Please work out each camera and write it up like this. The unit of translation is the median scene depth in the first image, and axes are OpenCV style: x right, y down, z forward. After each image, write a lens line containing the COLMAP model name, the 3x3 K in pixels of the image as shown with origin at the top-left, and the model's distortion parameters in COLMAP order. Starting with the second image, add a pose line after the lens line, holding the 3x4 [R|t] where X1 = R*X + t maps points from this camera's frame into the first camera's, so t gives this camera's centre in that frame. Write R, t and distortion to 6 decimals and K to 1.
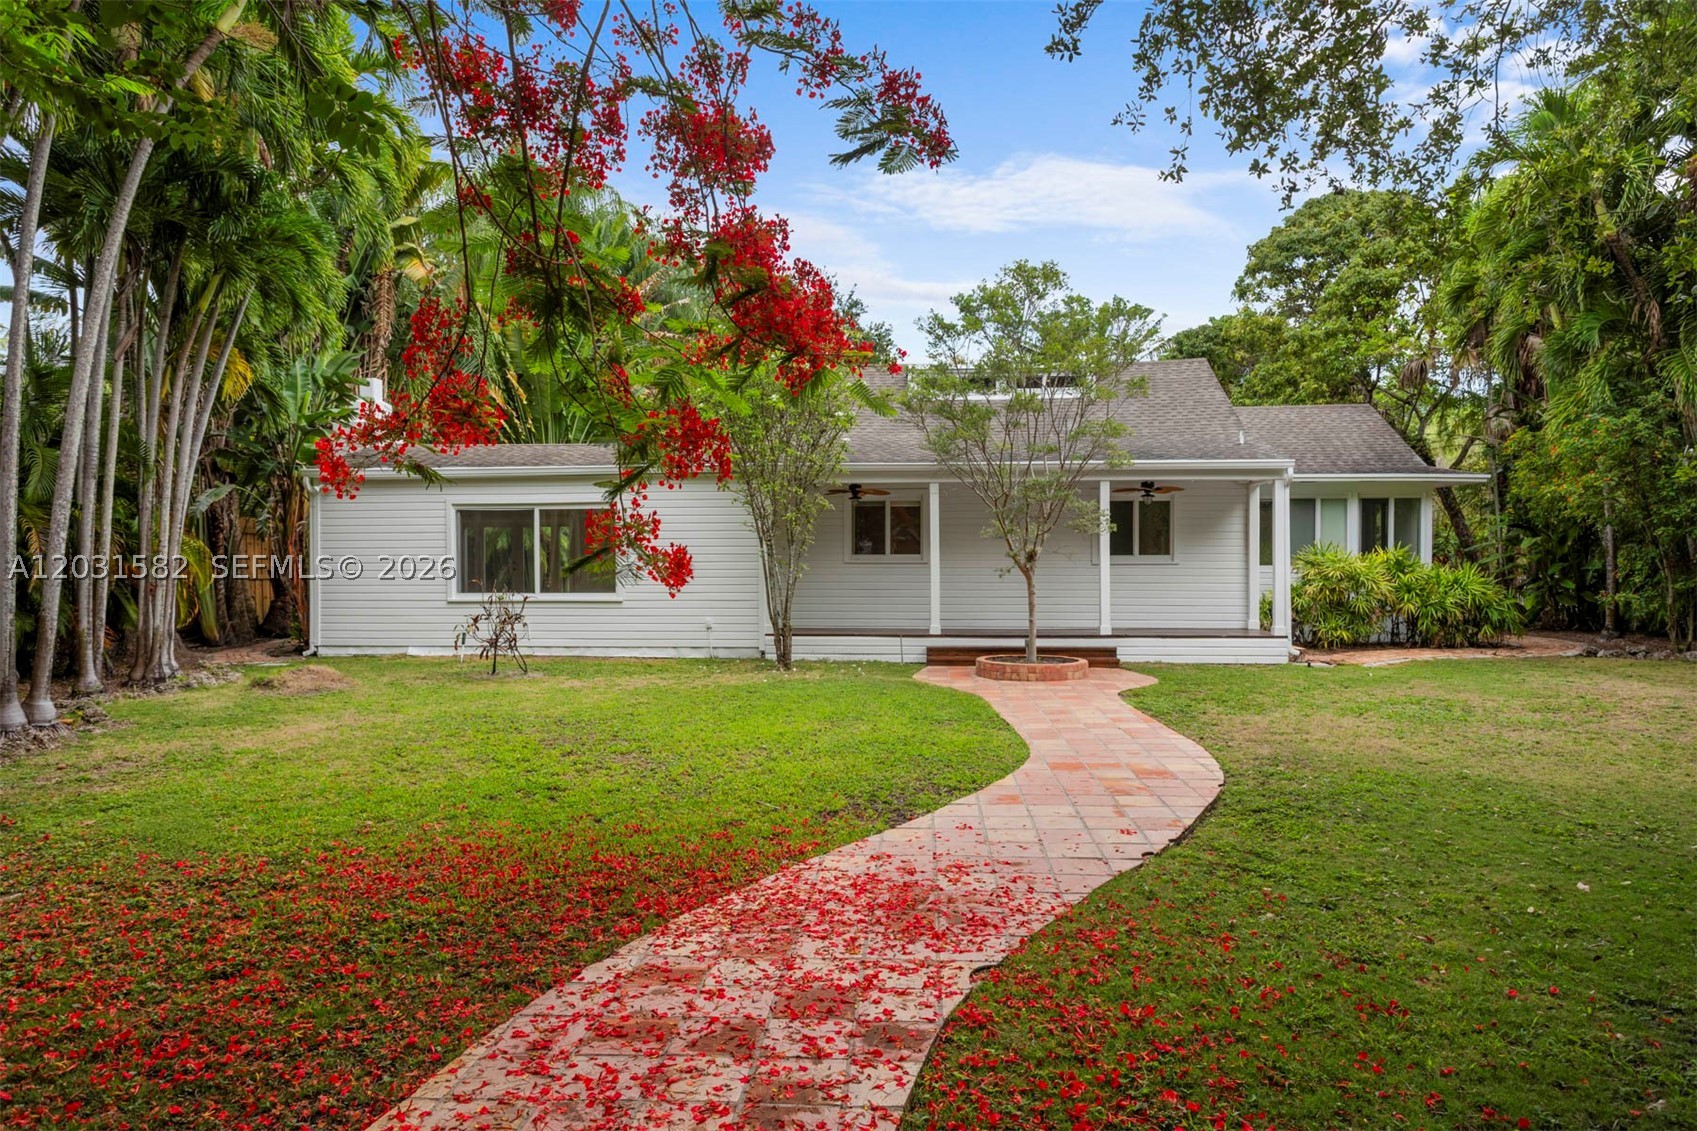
lens RADIAL K [[1050.7, 0, 858.1], [0, 1050.7, 573.7], [0, 0, 1]] dist [-0.006531, 0.001982]
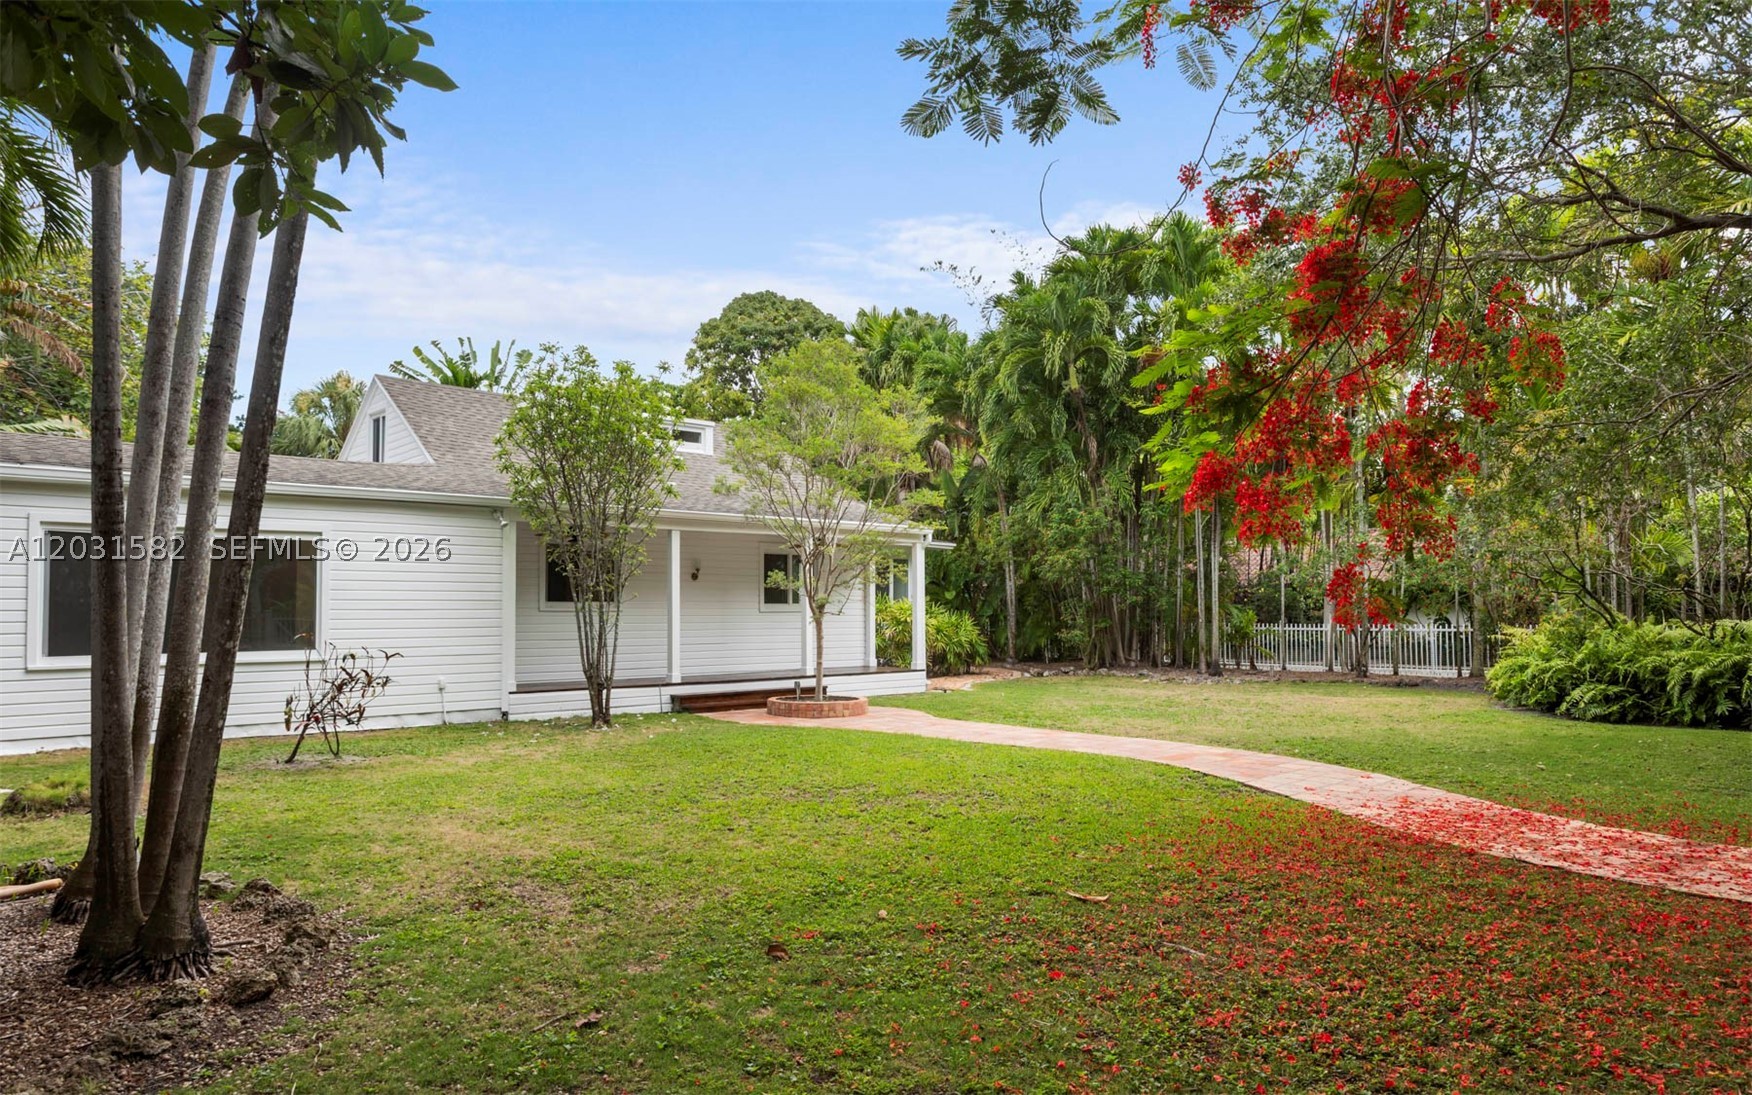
lens RADIAL K [[1120.3, 0, 876.0], [0, 1120.3, 547.5], [0, 0, 1]] dist [0.000147, 0.000651]
pose [[0.667214, 0.041925, 0.743685, -0.550417], [0.011269, 0.997732, -0.066357, 0.002833], [-0.744781, 0.052655, 0.665228, 0.141636]]
